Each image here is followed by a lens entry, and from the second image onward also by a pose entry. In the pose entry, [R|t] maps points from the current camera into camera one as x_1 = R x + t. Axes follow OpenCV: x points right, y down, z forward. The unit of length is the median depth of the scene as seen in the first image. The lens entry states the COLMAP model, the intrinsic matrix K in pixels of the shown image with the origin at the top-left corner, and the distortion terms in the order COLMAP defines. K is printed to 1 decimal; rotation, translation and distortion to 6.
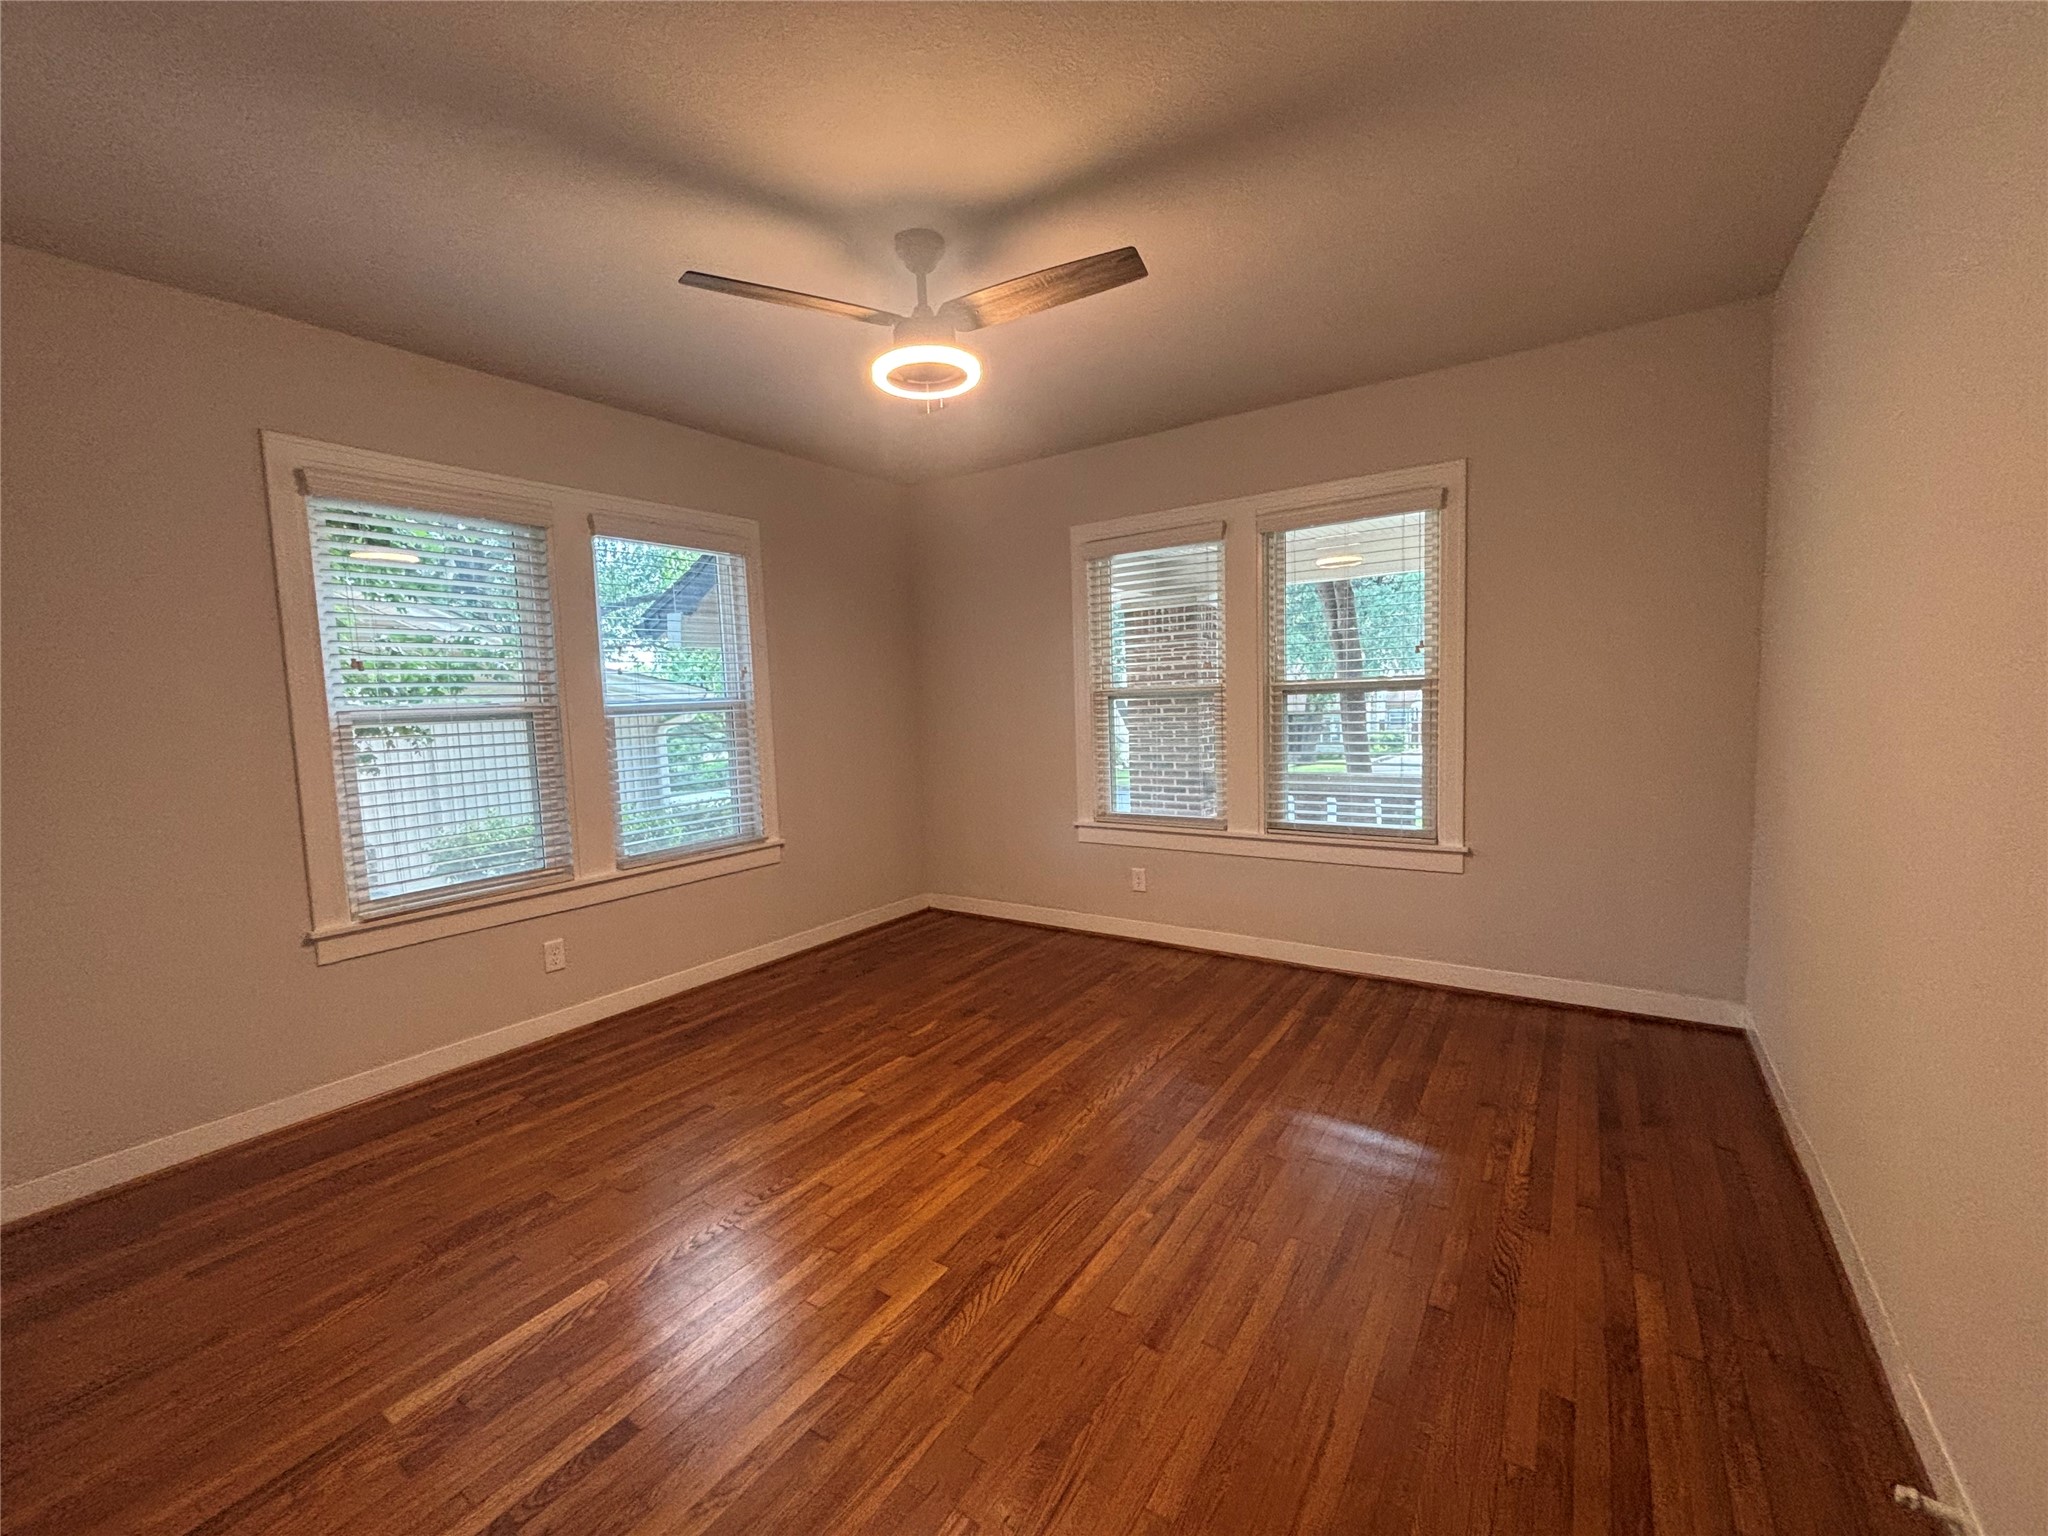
lens RADIAL K [[828.8, 0, 1018.3], [0, 828.8, 762.6], [0, 0, 1]] dist [0.000767, -0.002953]
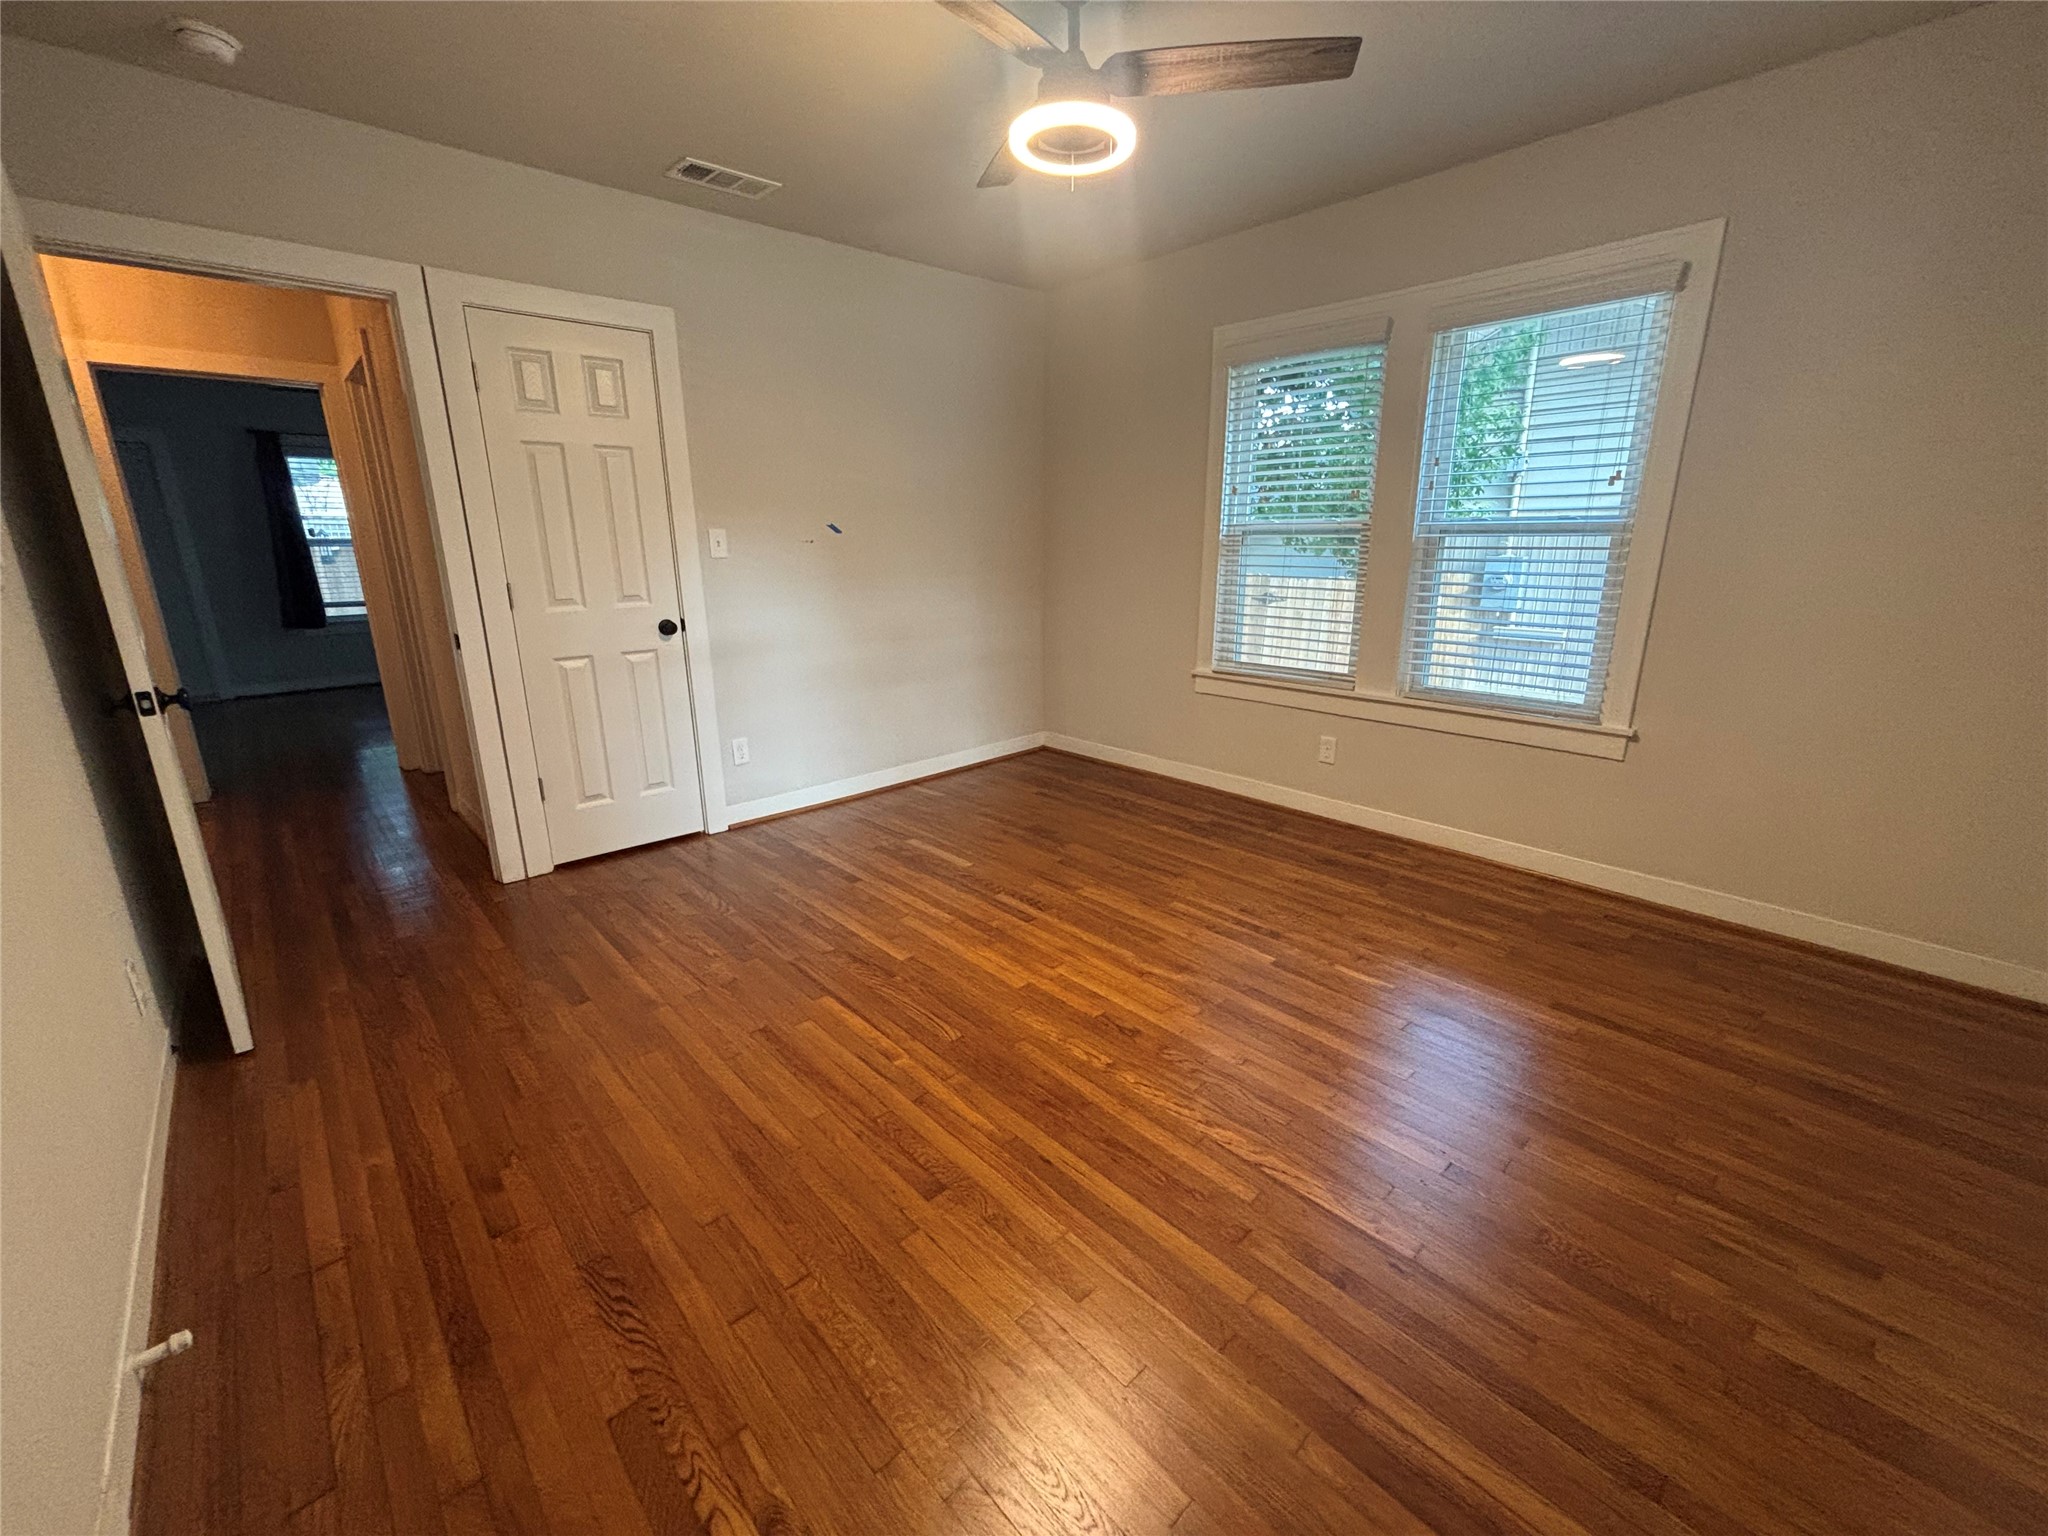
lens RADIAL K [[828.8, 0, 1018.3], [0, 828.8, 762.6], [0, 0, 1]] dist [0.000767, -0.002953]
pose [[-0.227142, 0.292675, -0.928842, 0.688650], [-0.063706, 0.947264, 0.314059, -0.093606], [0.971776, 0.130509, -0.196519, 0.927962]]
